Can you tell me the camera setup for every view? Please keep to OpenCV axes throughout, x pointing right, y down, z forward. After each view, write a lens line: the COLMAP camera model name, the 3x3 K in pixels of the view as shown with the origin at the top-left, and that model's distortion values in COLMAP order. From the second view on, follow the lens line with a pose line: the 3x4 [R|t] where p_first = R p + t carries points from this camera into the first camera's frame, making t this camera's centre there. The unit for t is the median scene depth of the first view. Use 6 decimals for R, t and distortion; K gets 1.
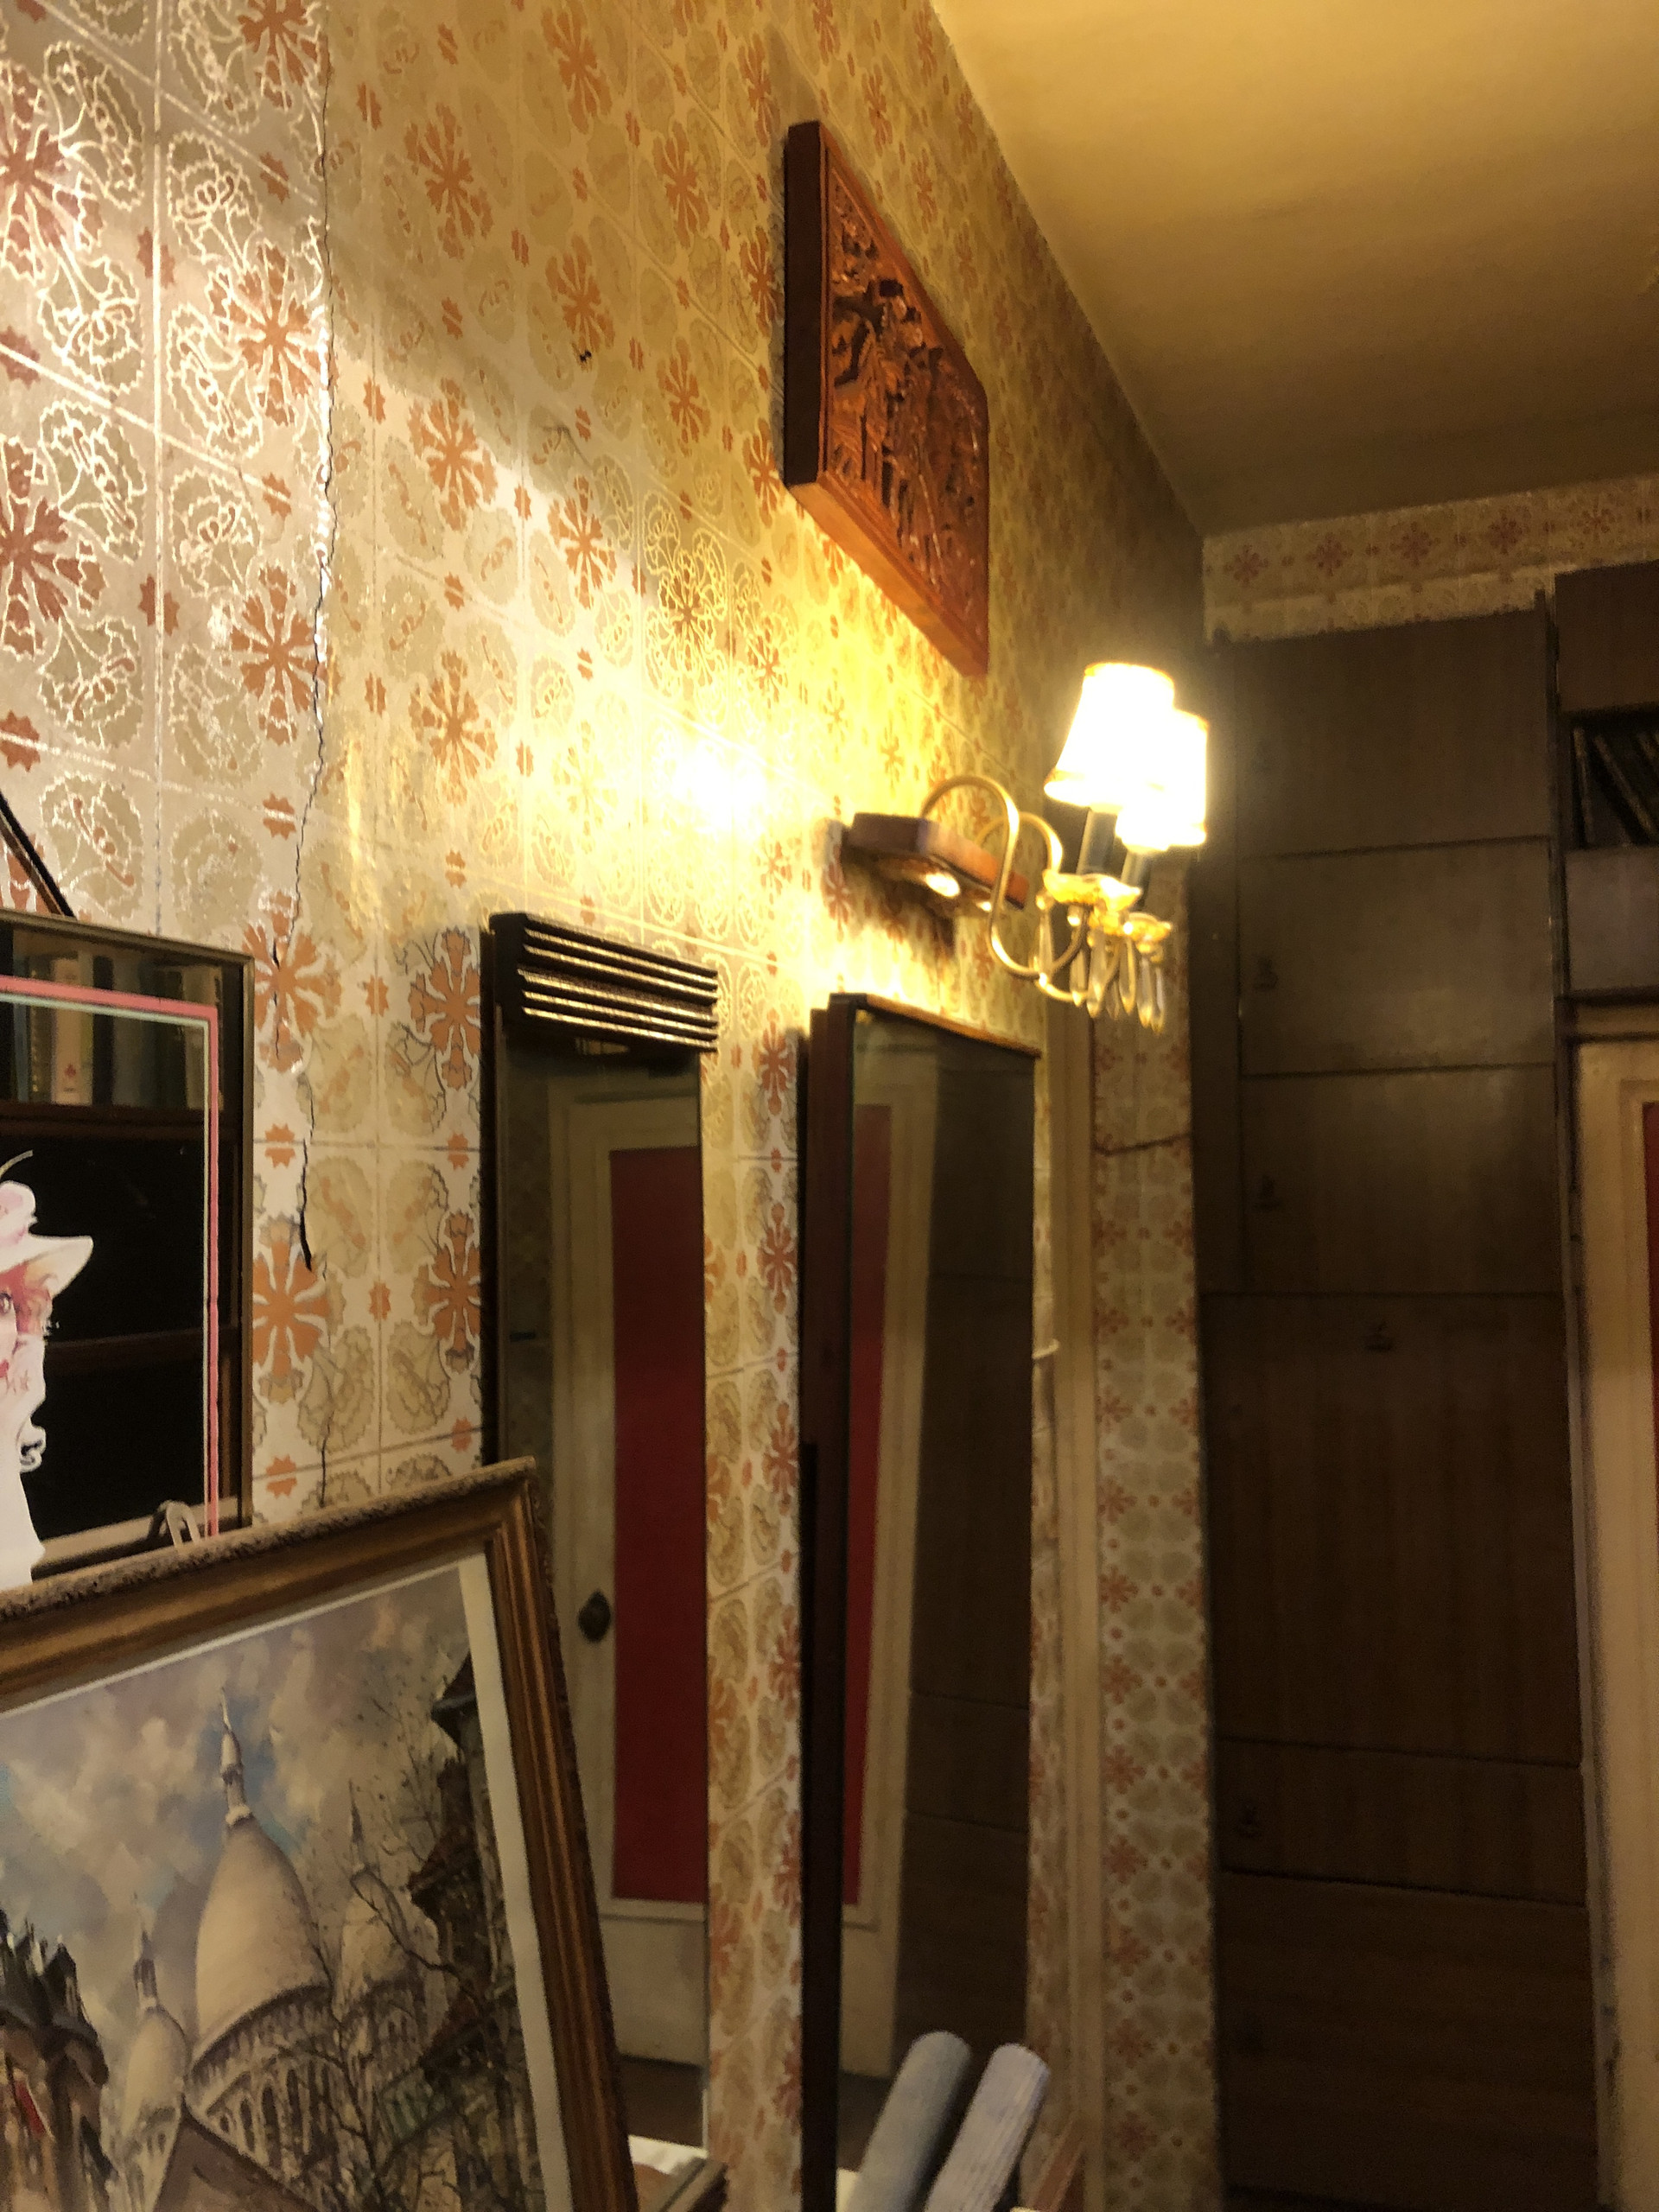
lens RADIAL K [[1825.5, 0, 829.5], [0, 1825.5, 1106.0], [0, 0, 1]] dist [0.087798, -0.126406]
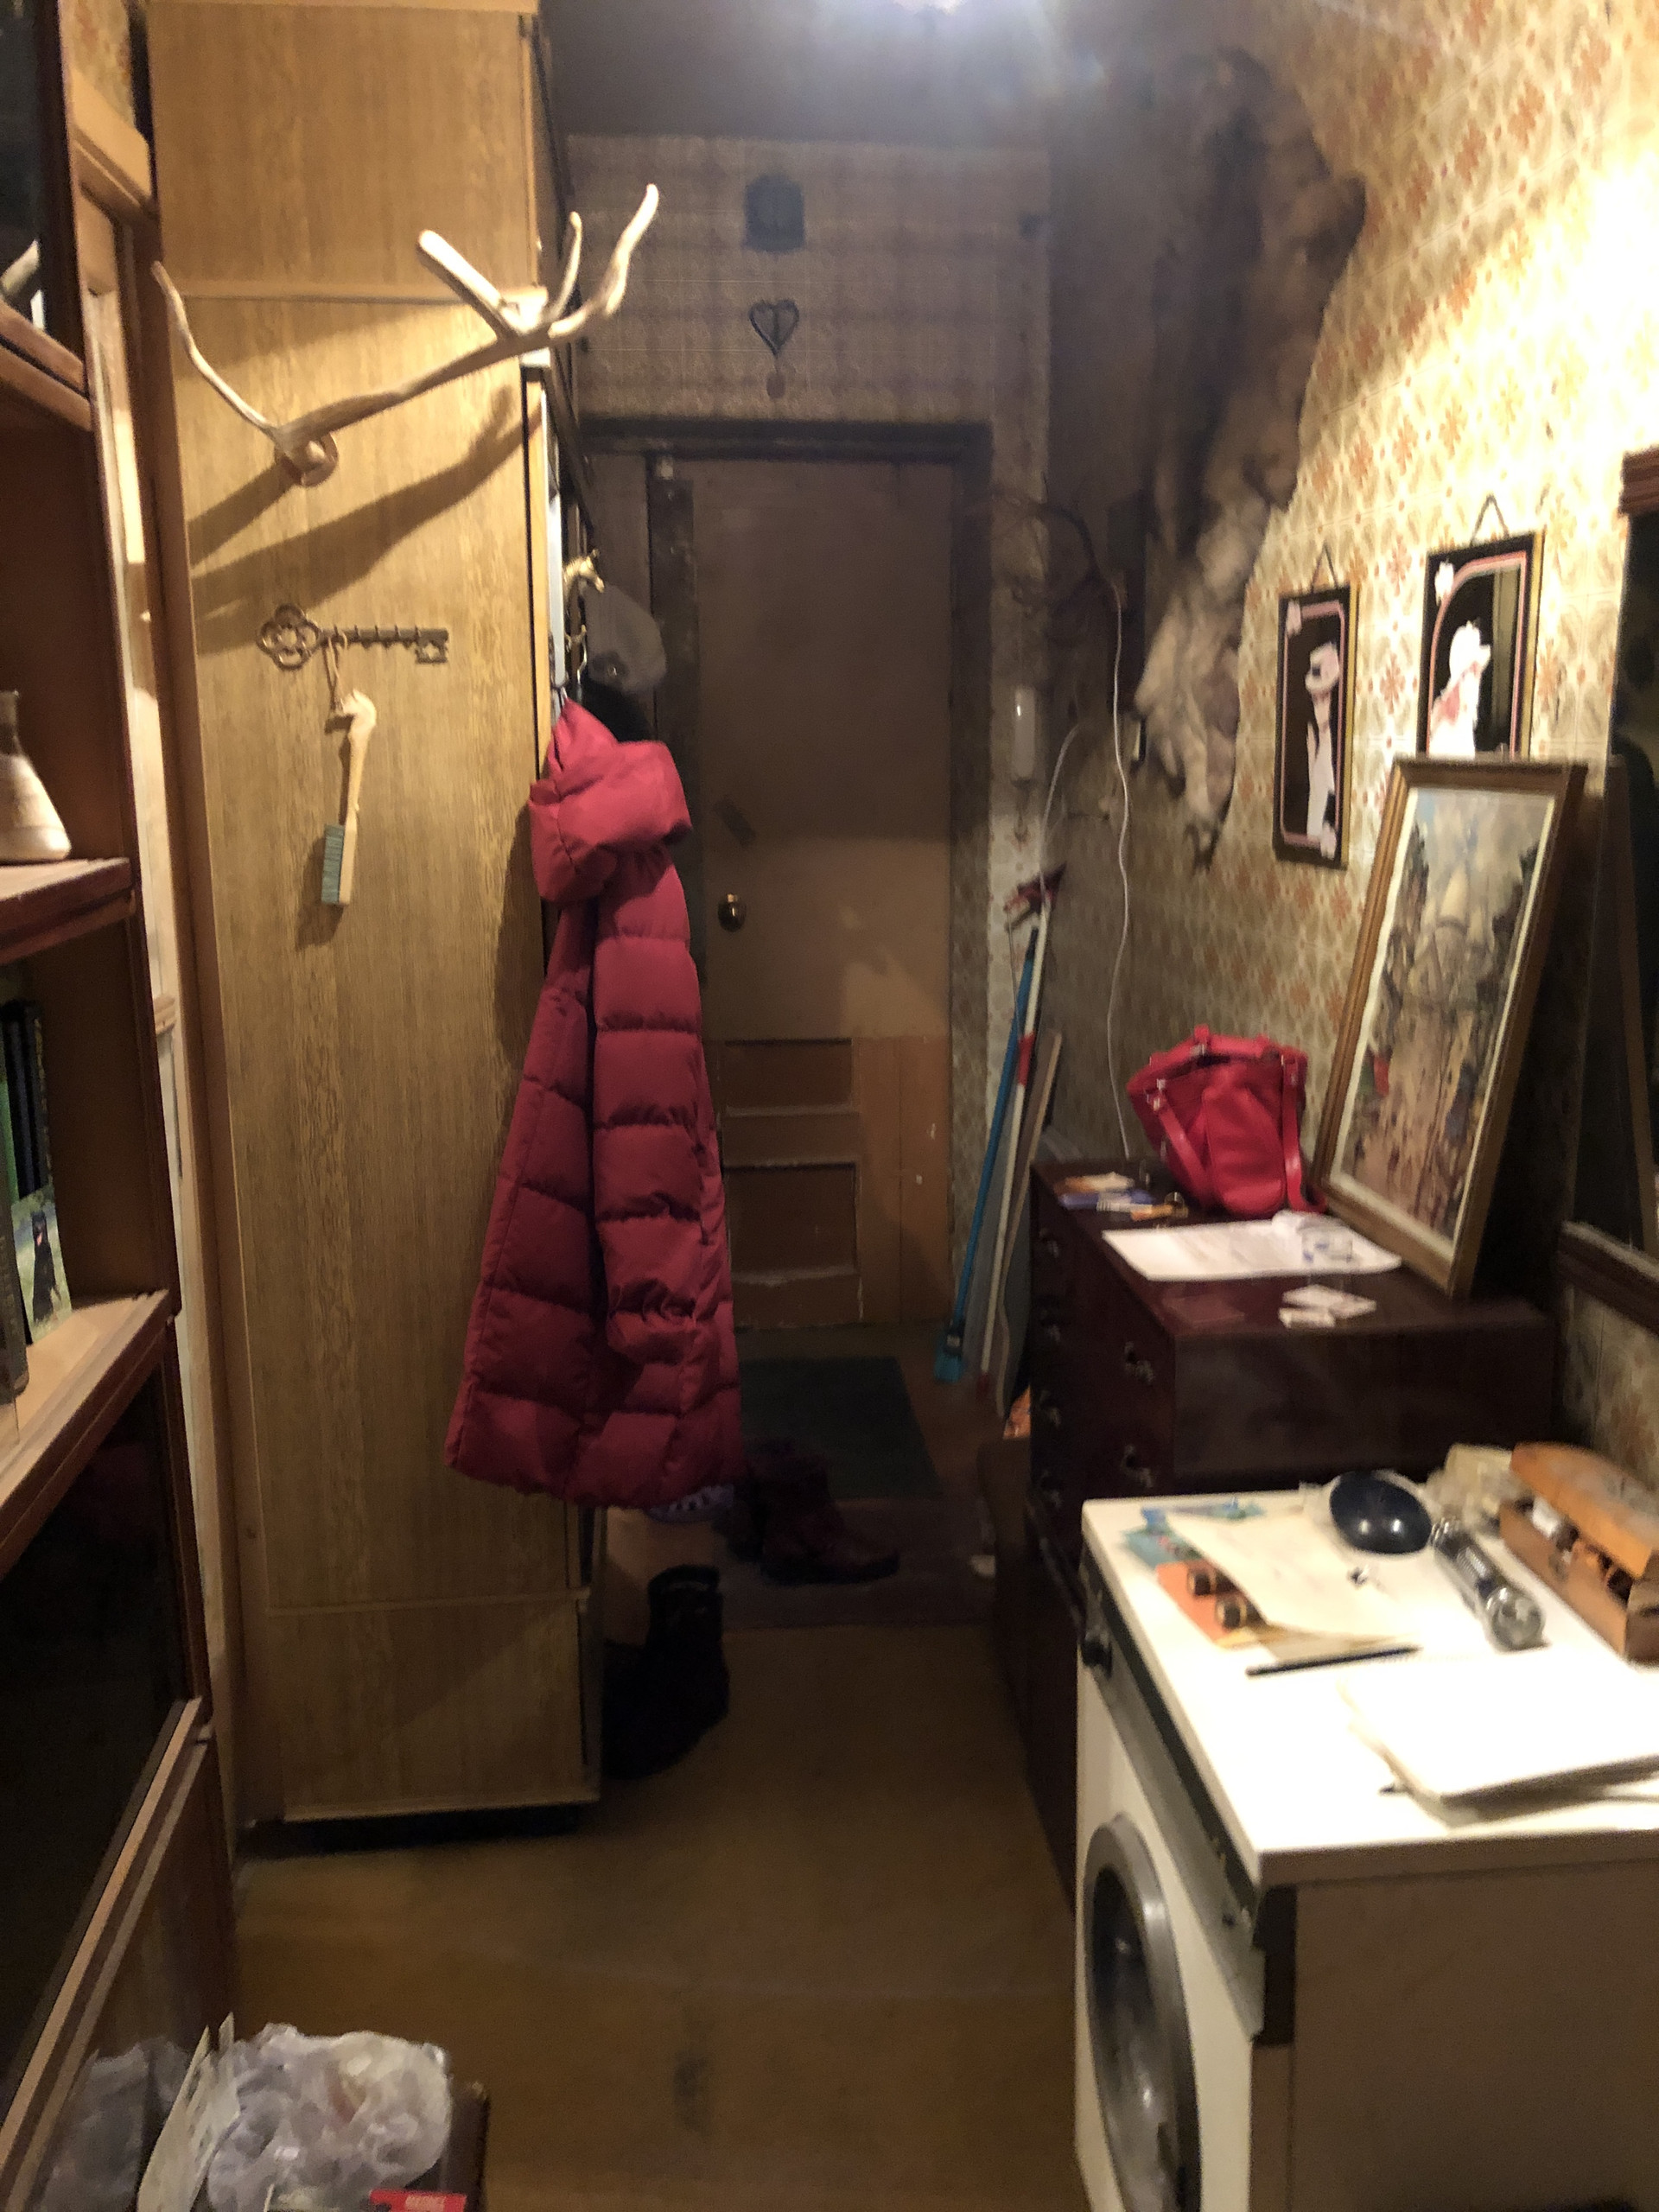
lens RADIAL K [[1825.5, 0, 829.5], [0, 1825.5, 1106.0], [0, 0, 1]] dist [0.087798, -0.126406]
pose [[-0.887253, 0.103558, -0.449508, 1.566014], [0.034029, 0.986513, 0.160106, 0.229960], [0.460025, 0.126759, -0.878811, 2.590037]]
